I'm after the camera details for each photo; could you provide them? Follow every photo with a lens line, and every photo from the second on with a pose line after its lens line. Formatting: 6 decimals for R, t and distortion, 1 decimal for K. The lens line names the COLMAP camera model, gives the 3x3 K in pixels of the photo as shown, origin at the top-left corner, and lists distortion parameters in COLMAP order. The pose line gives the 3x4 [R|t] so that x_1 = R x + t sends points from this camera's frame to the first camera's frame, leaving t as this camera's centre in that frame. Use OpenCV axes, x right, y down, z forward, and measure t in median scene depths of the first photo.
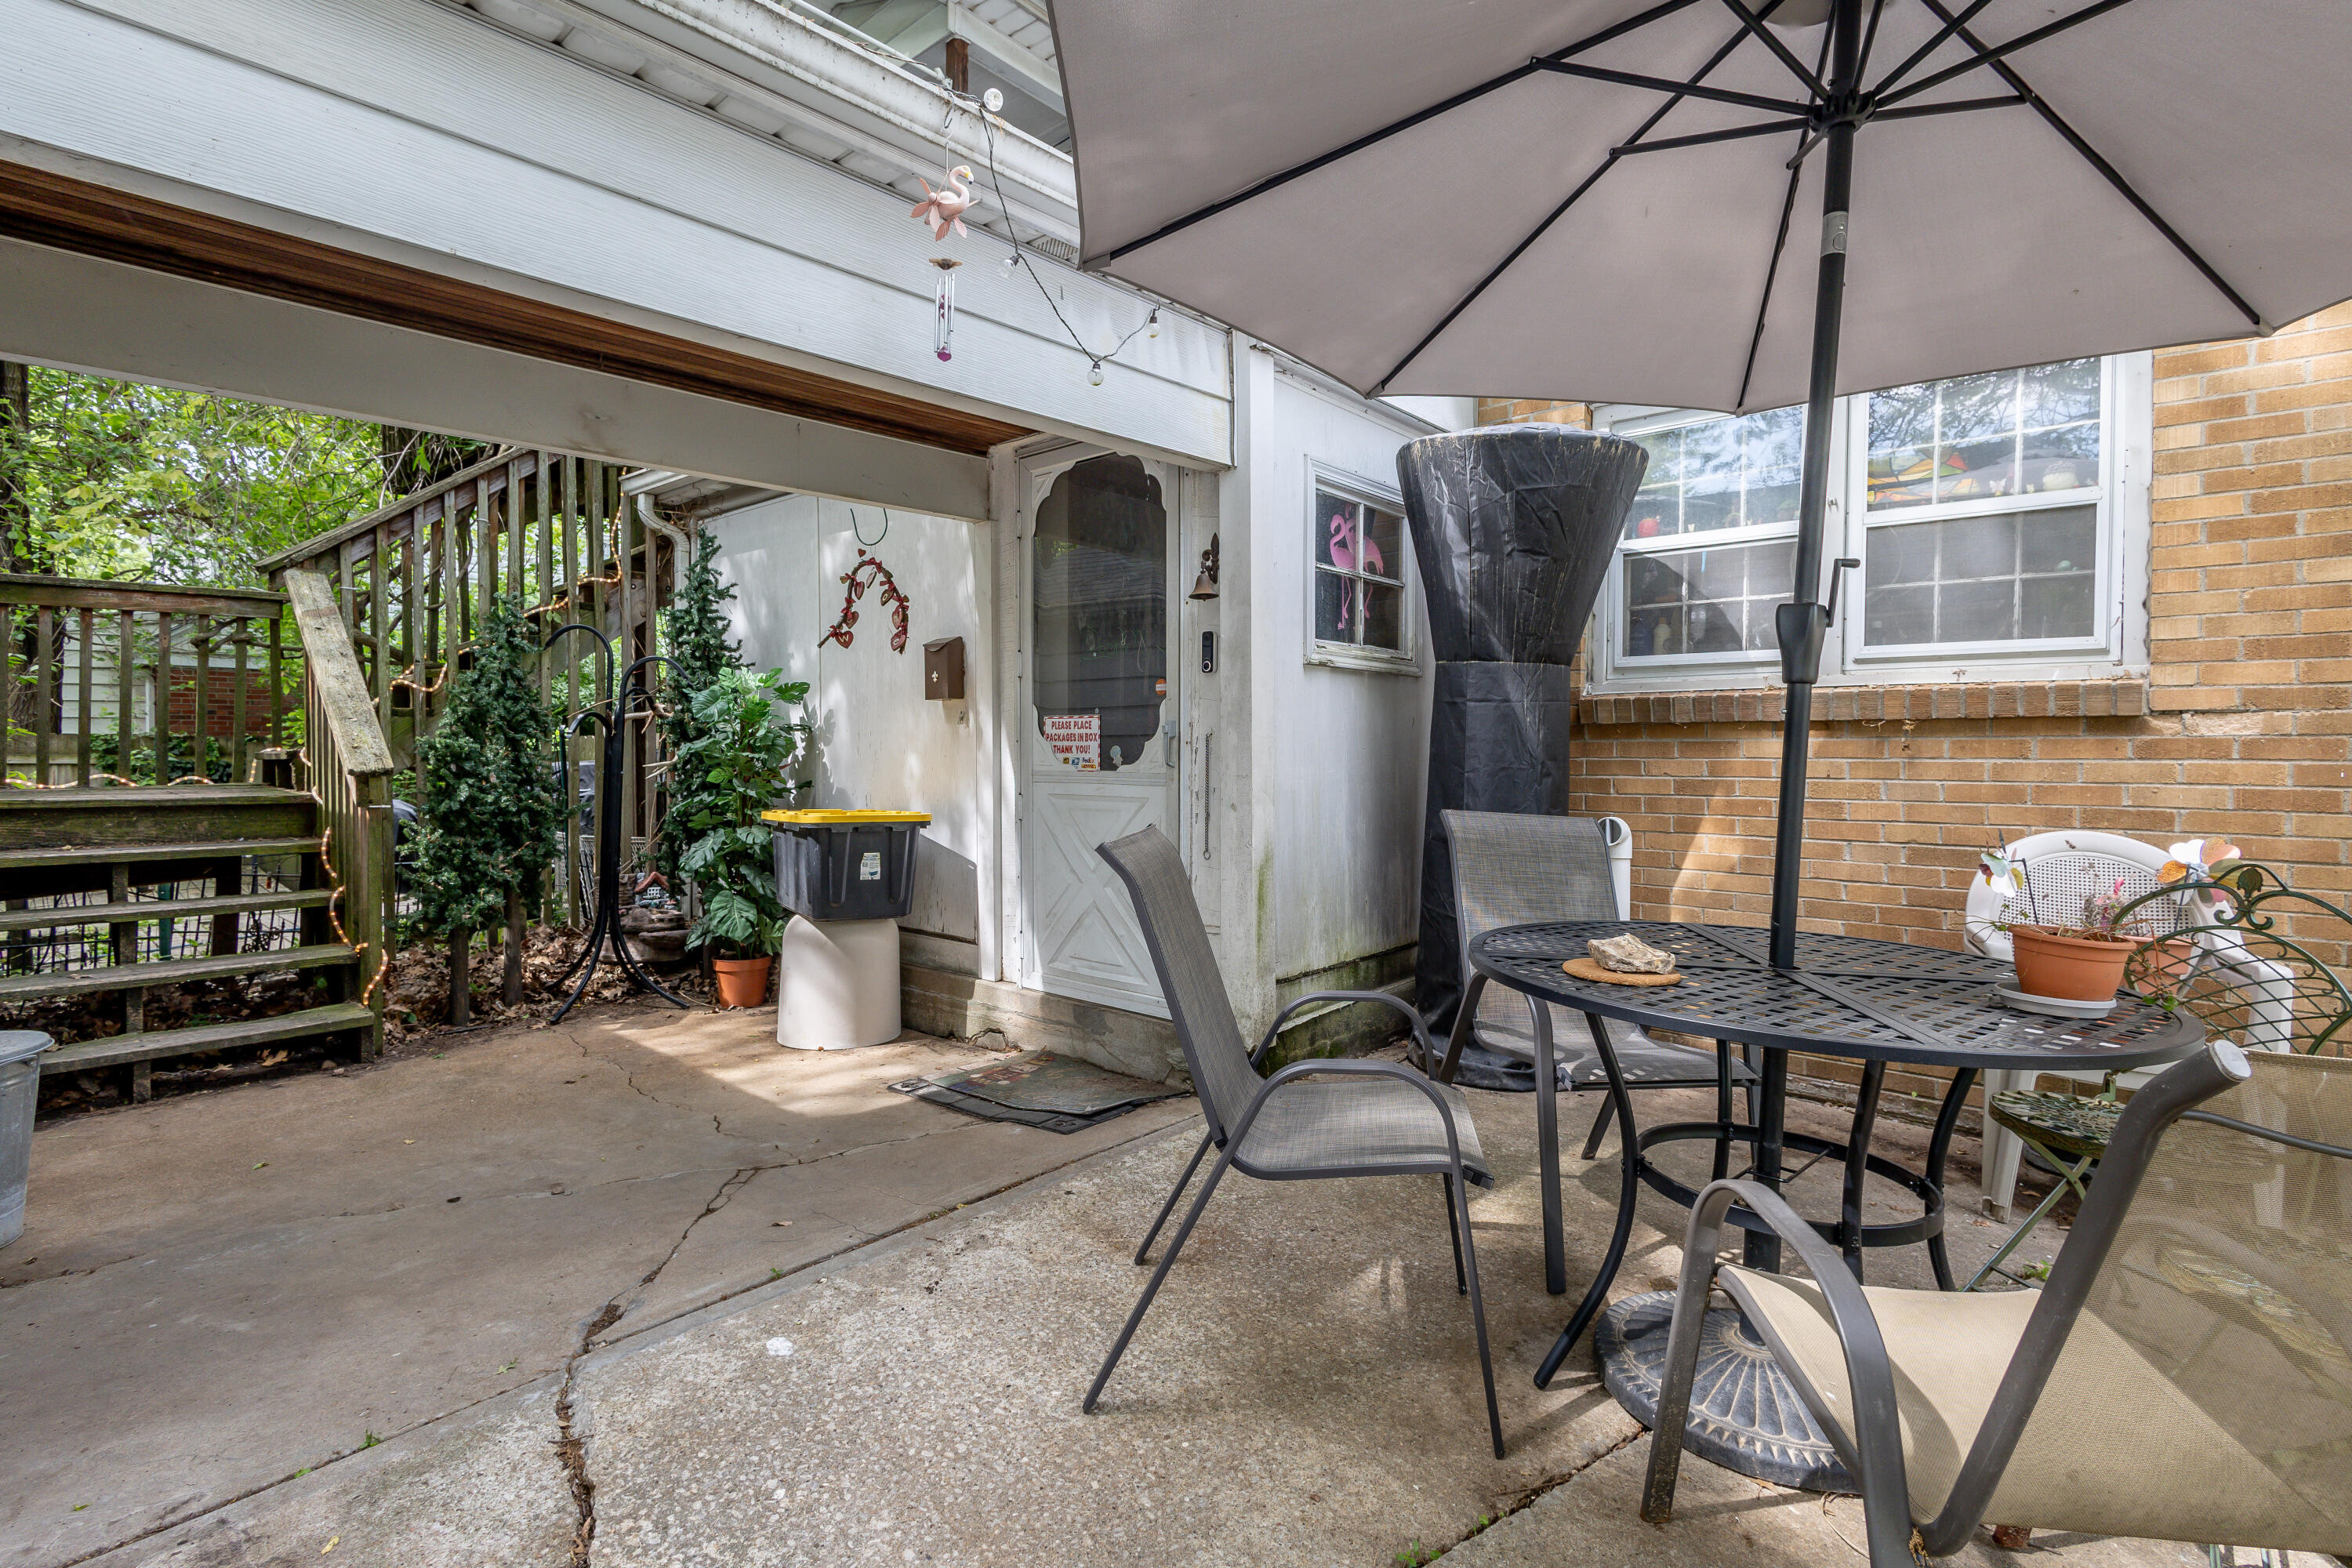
lens RADIAL K [[1108.7, 0, 1173.8], [0, 1108.7, 797.5], [0, 0, 1]] dist [0.024690, 0.000262]
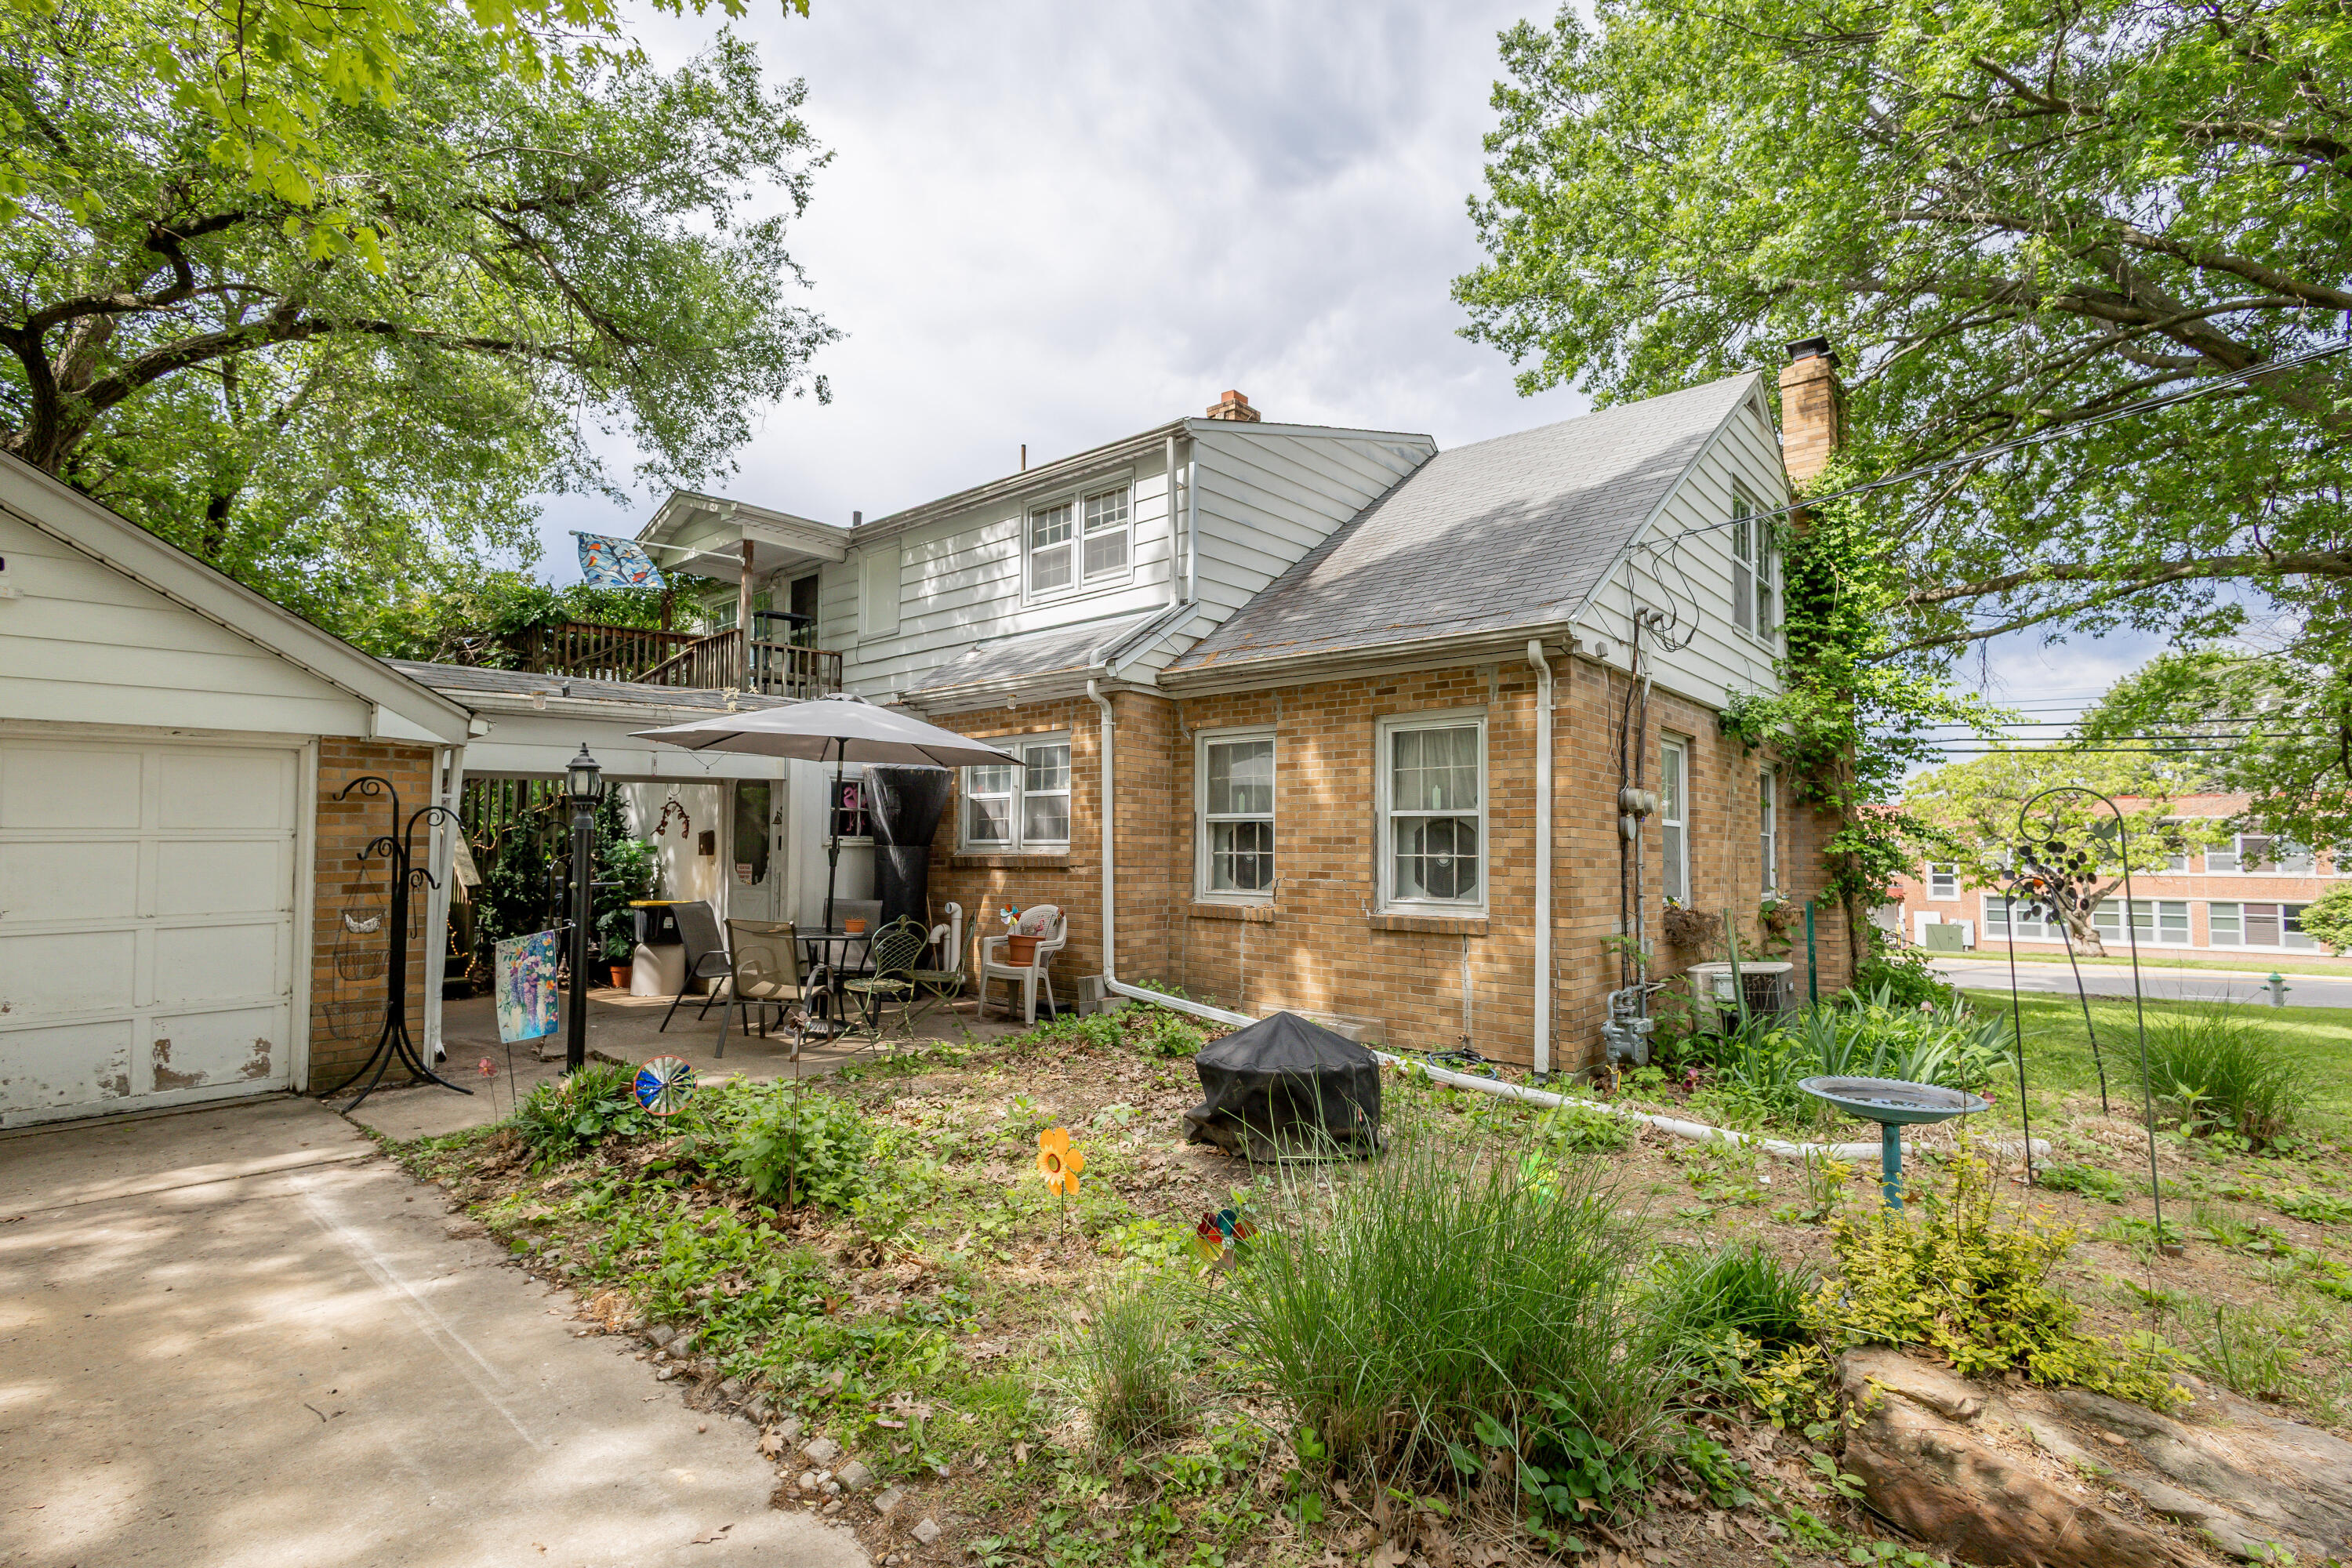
lens RADIAL K [[1087.0, 0, 1170.6], [0, 1087.0, 808.2], [0, 0, 1]] dist [0.013134, 0.000187]
pose [[0.999876, -0.000391, 0.015711, 0.803802], [0.001728, 0.996360, -0.085226, 0.015006], [-0.015621, 0.085243, 0.996238, -1.463420]]
